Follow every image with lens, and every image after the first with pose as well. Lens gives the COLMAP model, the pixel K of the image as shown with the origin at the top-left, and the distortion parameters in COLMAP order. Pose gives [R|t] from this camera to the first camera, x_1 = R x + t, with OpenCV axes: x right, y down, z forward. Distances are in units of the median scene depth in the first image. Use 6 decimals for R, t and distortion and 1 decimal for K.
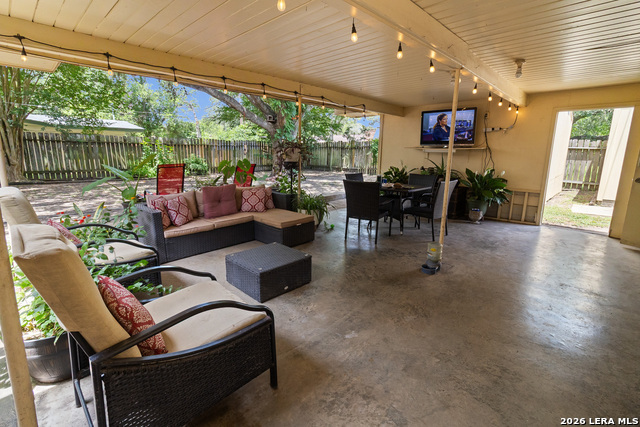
lens RADIAL K [[293.5, 0, 318.7], [0, 293.5, 211.8], [0, 0, 1]] dist [0.006282, -0.000426]
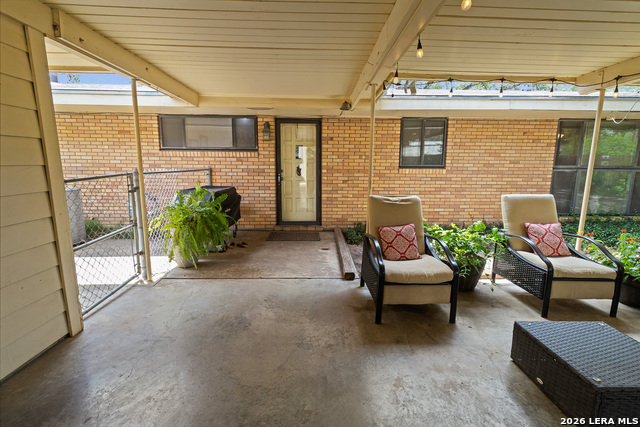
lens RADIAL K [[293.5, 0, 326.5], [0, 293.5, 206.8], [0, 0, 1]] dist [0.006282, -0.000426]
pose [[-0.686657, 0.086458, -0.721822, 0.526075], [-0.168441, 0.946962, 0.273661, -0.161871], [0.707198, 0.309495, -0.635676, 0.796763]]
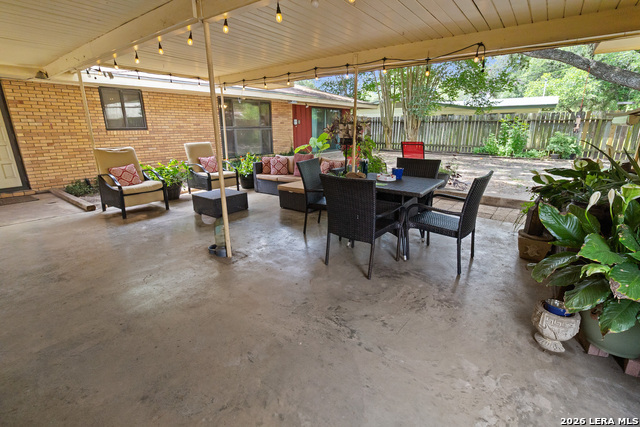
lens RADIAL K [[293.5, 0, 322.0], [0, 293.5, 207.0], [0, 0, 1]] dist [0.006282, -0.000426]
pose [[0.133597, 0.247858, -0.959541, 1.298163], [-0.196682, 0.955592, 0.219454, -0.213928], [0.971323, 0.159406, 0.176414, 1.125805]]
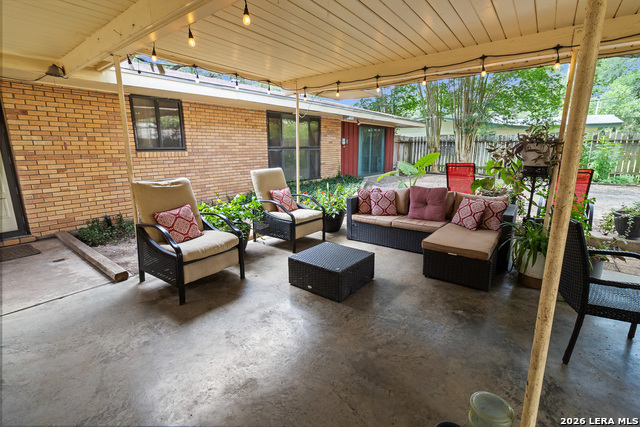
lens RADIAL K [[293.5, 0, 322.0], [0, 293.5, 206.9], [0, 0, 1]] dist [0.006282, -0.000426]
pose [[0.123818, 0.186209, -0.974677, 0.664615], [-0.199655, 0.966823, 0.159345, -0.137024], [0.972012, 0.174869, 0.156888, 0.693831]]
